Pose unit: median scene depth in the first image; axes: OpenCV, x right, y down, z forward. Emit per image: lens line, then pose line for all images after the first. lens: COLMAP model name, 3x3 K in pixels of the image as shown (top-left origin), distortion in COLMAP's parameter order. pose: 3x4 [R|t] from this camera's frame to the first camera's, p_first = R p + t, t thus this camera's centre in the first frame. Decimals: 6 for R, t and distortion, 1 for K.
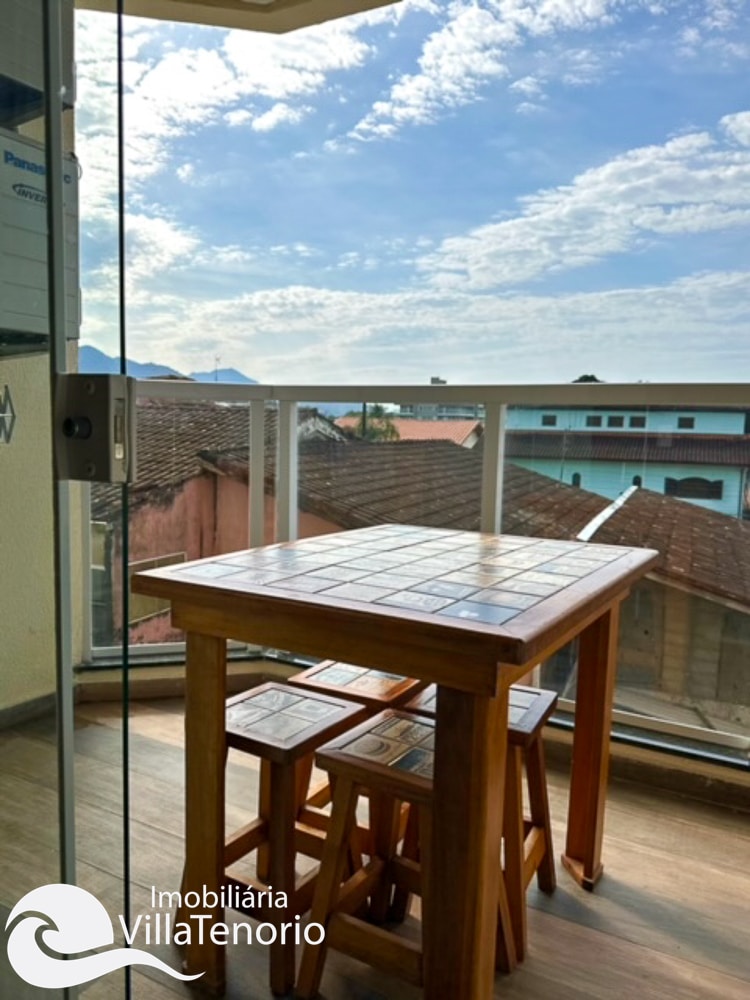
lens RADIAL K [[695.4, 0, 381.0], [0, 695.4, 499.1], [0, 0, 1]] dist [0.153936, -0.291379]
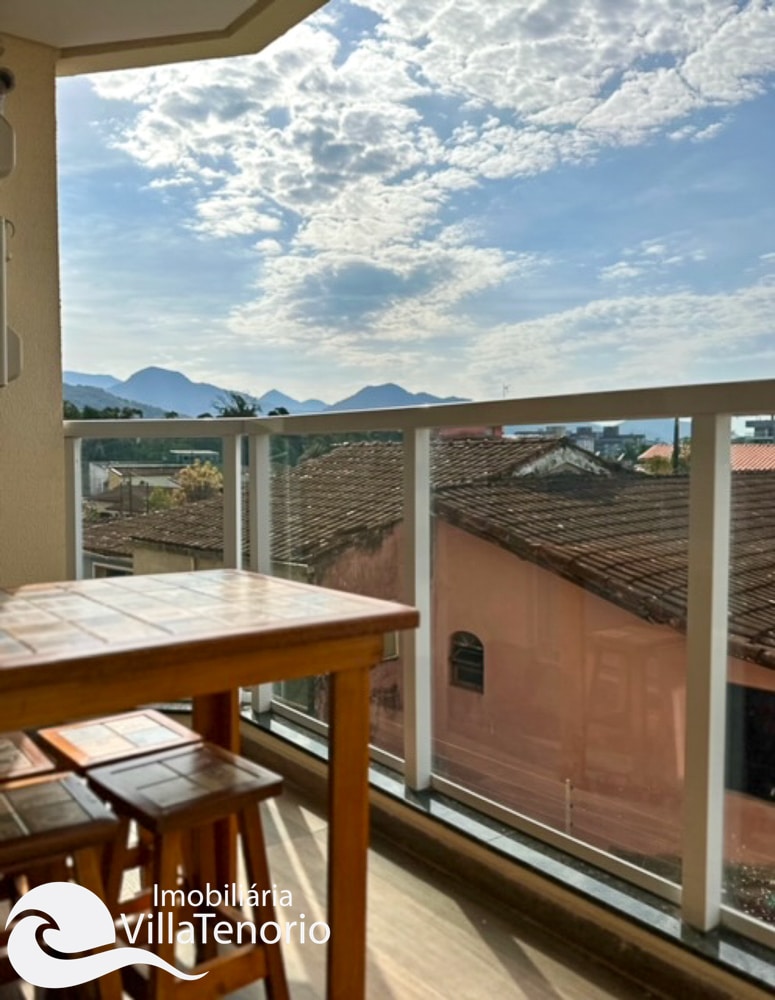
lens RADIAL K [[807.4, 0, 387.5], [0, 807.4, 500.0], [0, 0, 1]] dist [-0.005641, -0.003919]
pose [[0.898066, -0.010419, -0.439737, 0.162855], [-0.014176, 0.998515, -0.052610, 0.000574], [0.439632, 0.053481, 0.896584, 0.040730]]
